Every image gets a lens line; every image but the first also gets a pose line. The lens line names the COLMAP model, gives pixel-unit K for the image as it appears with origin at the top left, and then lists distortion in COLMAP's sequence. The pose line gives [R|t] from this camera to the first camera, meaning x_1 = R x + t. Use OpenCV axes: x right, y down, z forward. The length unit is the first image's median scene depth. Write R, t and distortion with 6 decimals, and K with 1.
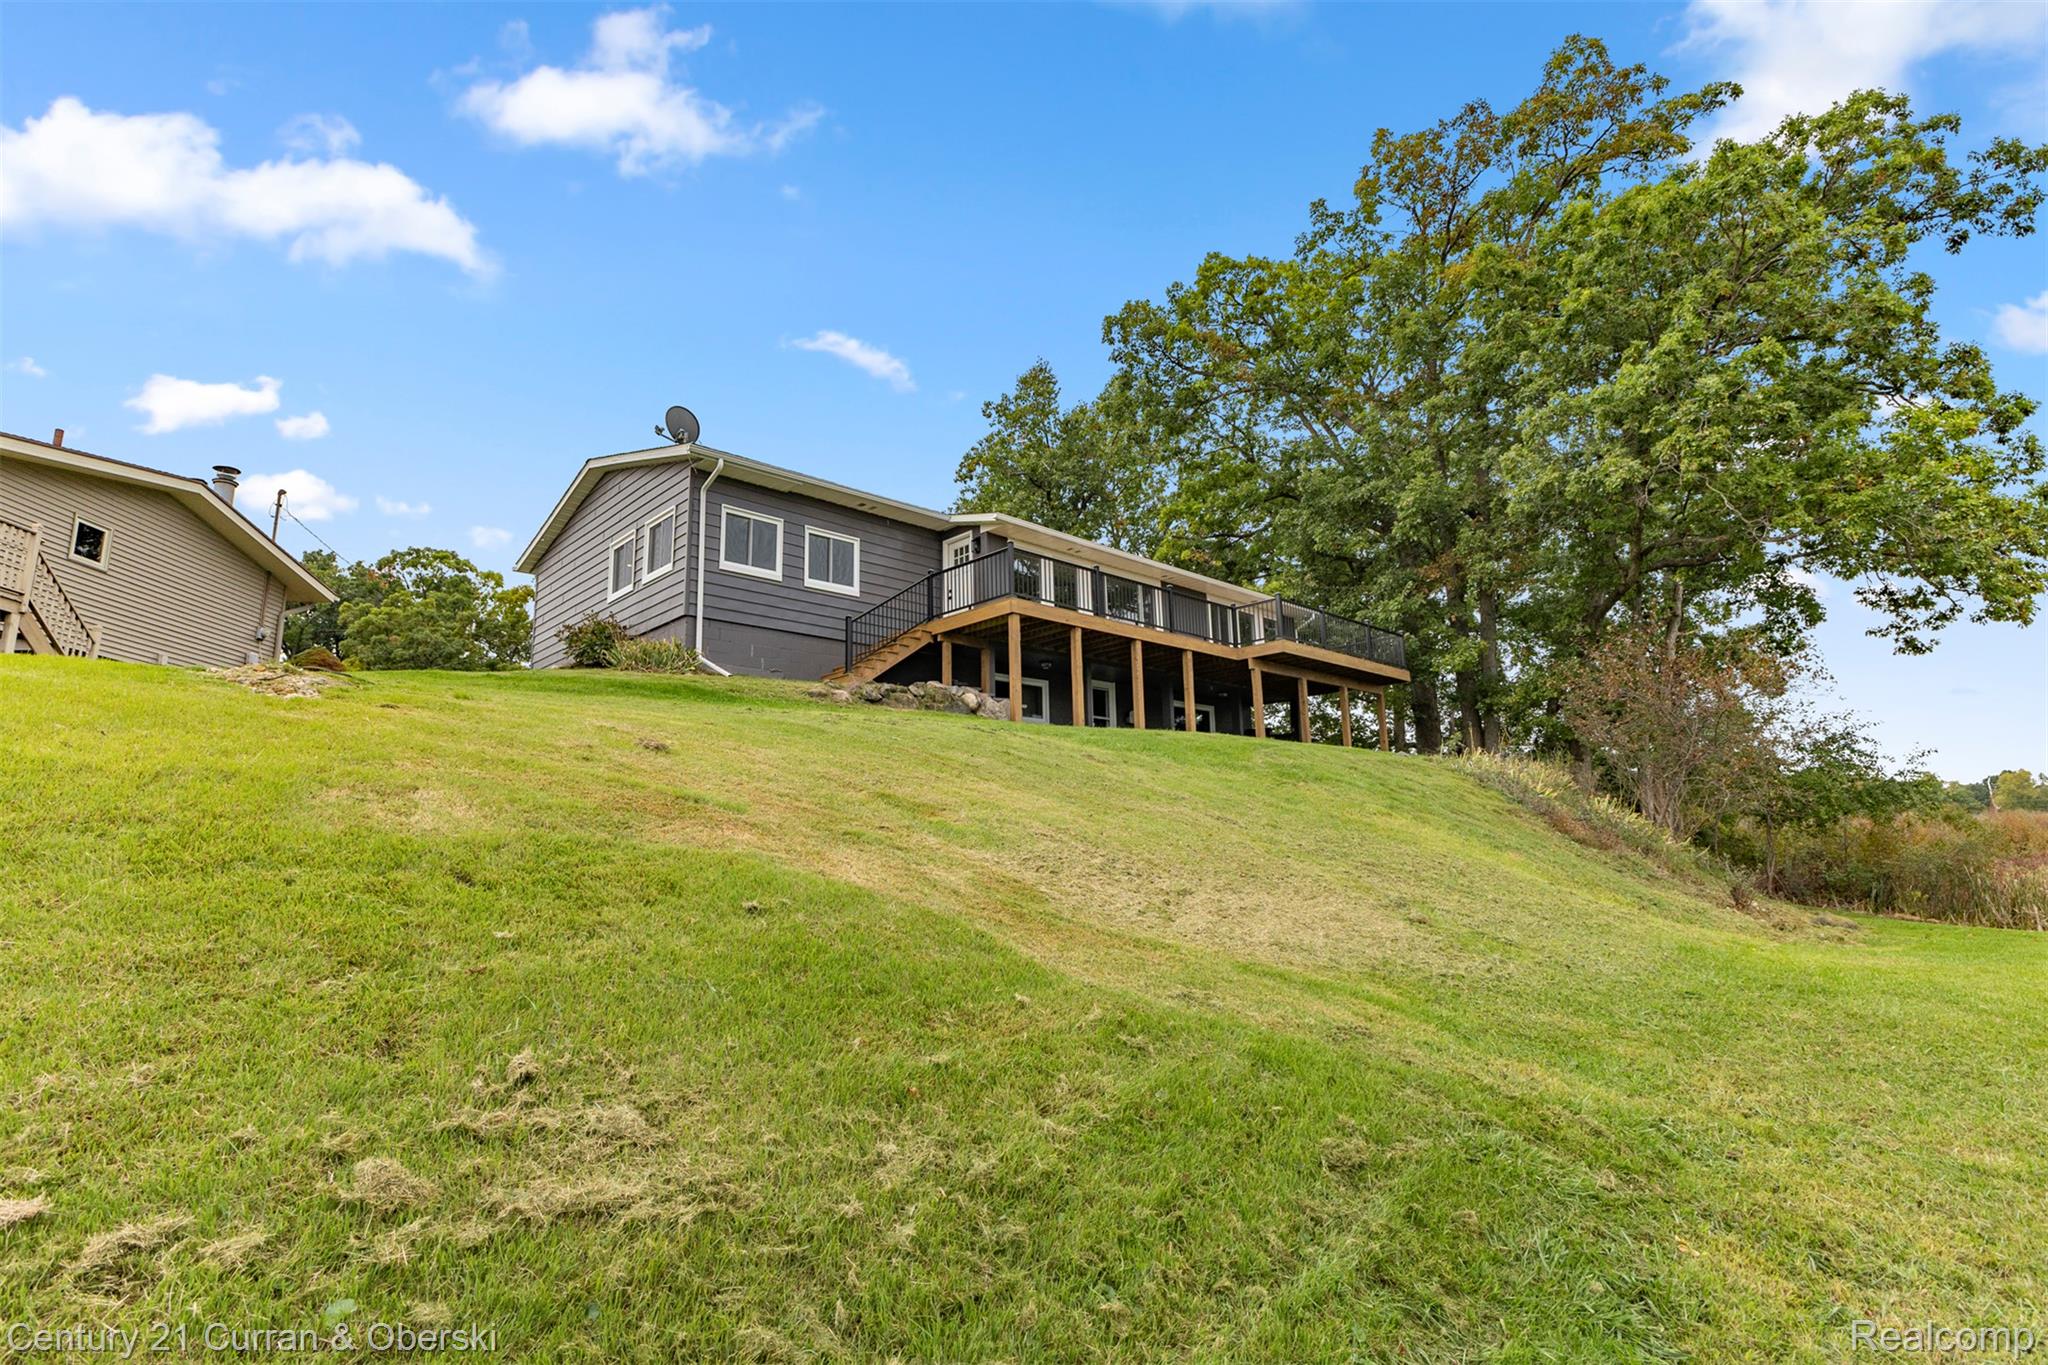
lens RADIAL K [[985.8, 0, 1016.1], [0, 985.8, 679.3], [0, 0, 1]] dist [0.001893, -0.001561]
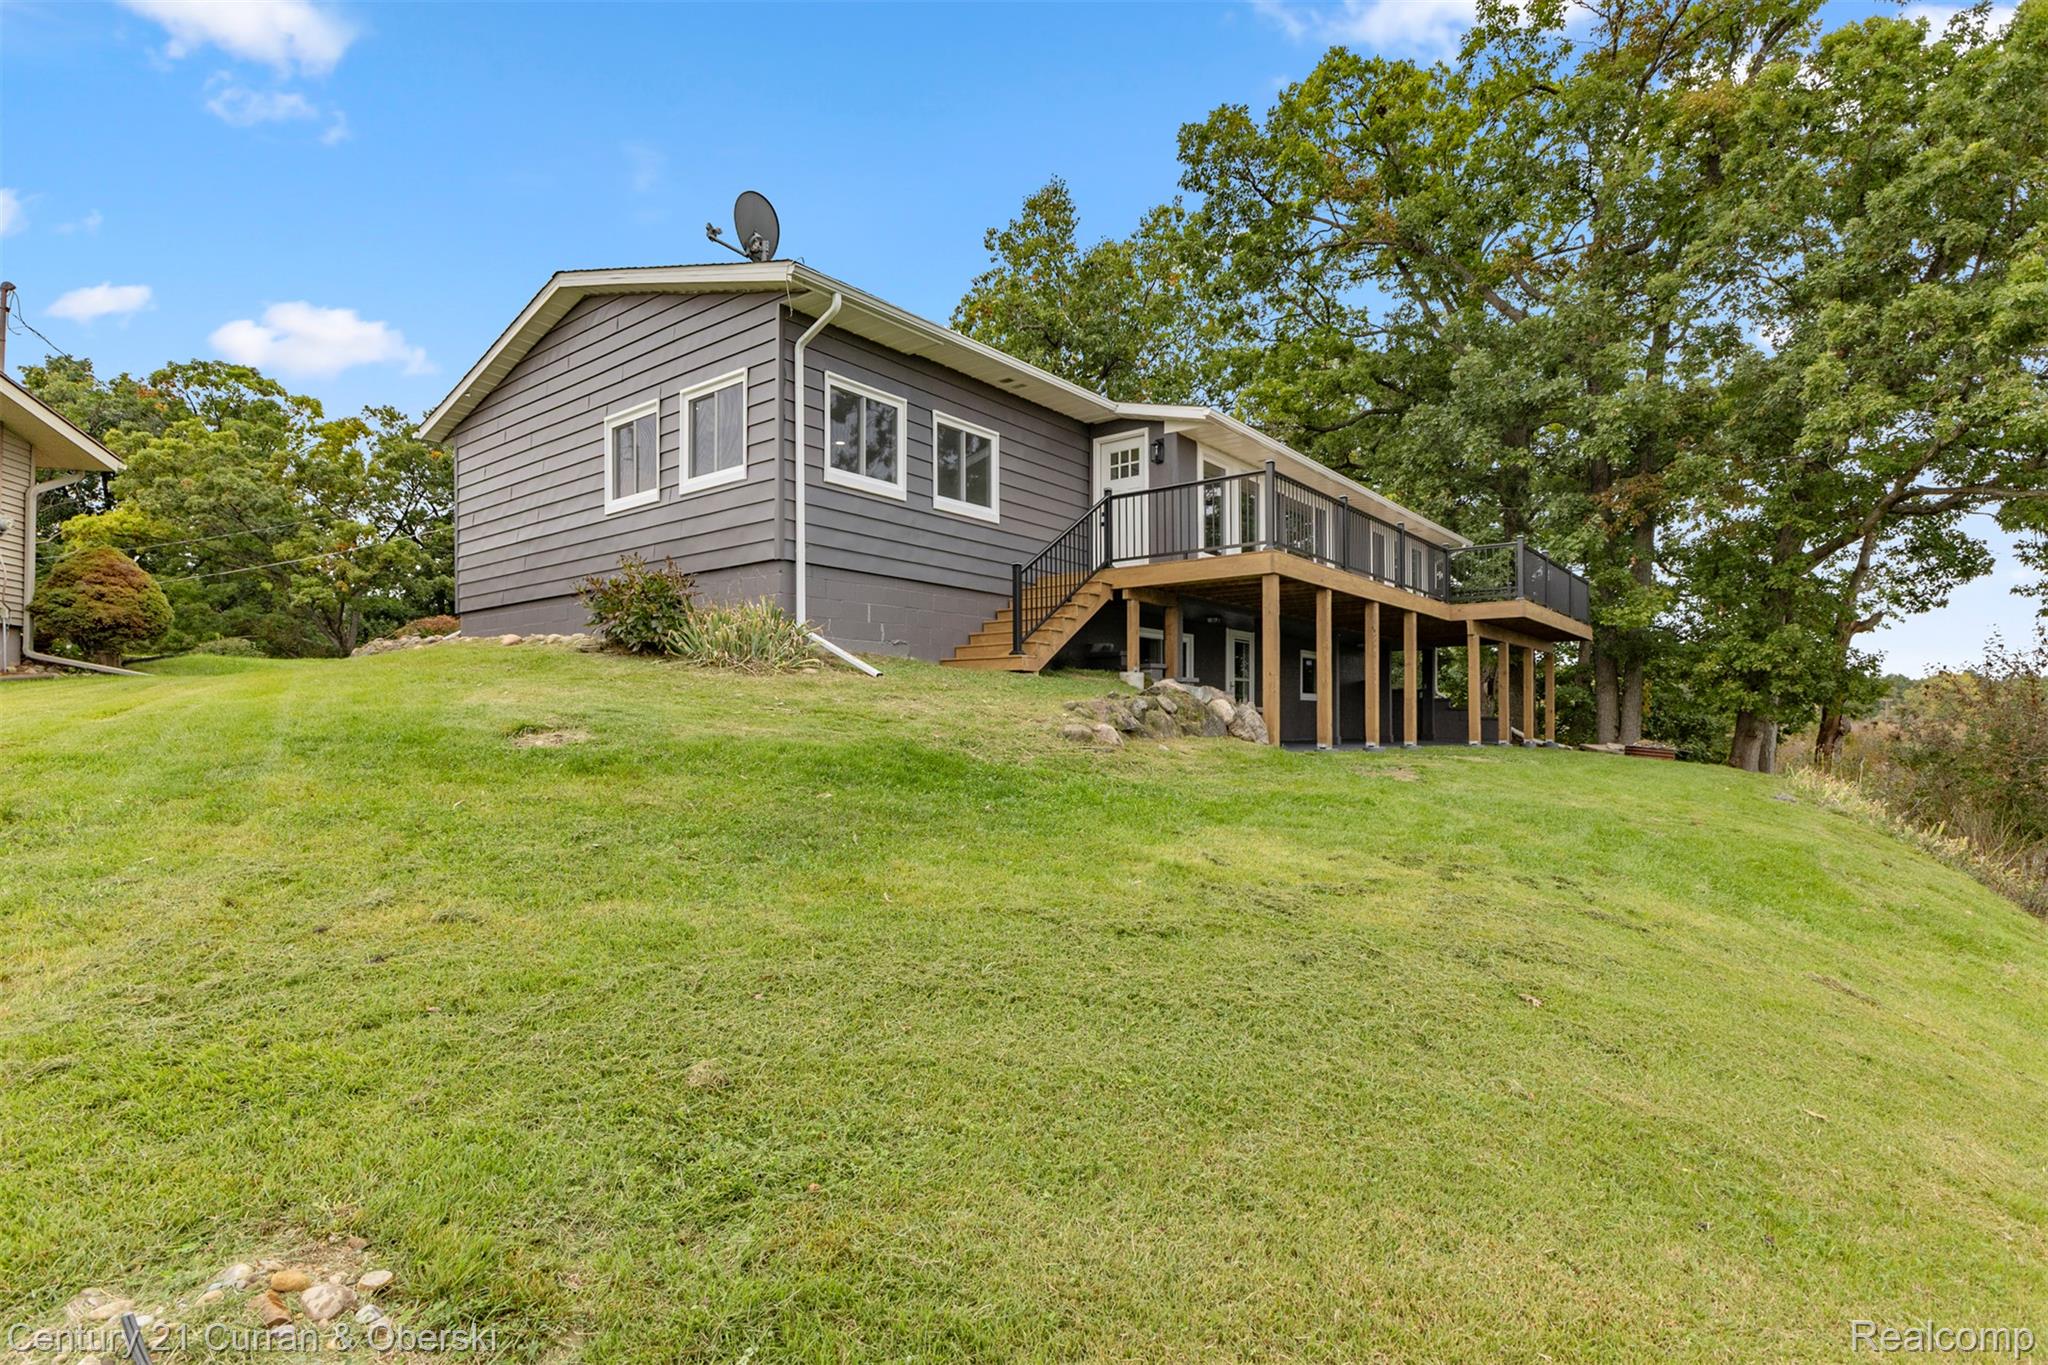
lens RADIAL K [[1002.8, 0, 1026.8], [0, 1002.8, 717.1], [0, 0, 1]] dist [-0.000116, -0.000791]
pose [[0.990095, 0.021903, 0.138683, -0.205601], [-0.045512, 0.984490, 0.169436, -0.062428], [-0.132821, -0.174069, 0.975735, 0.274486]]
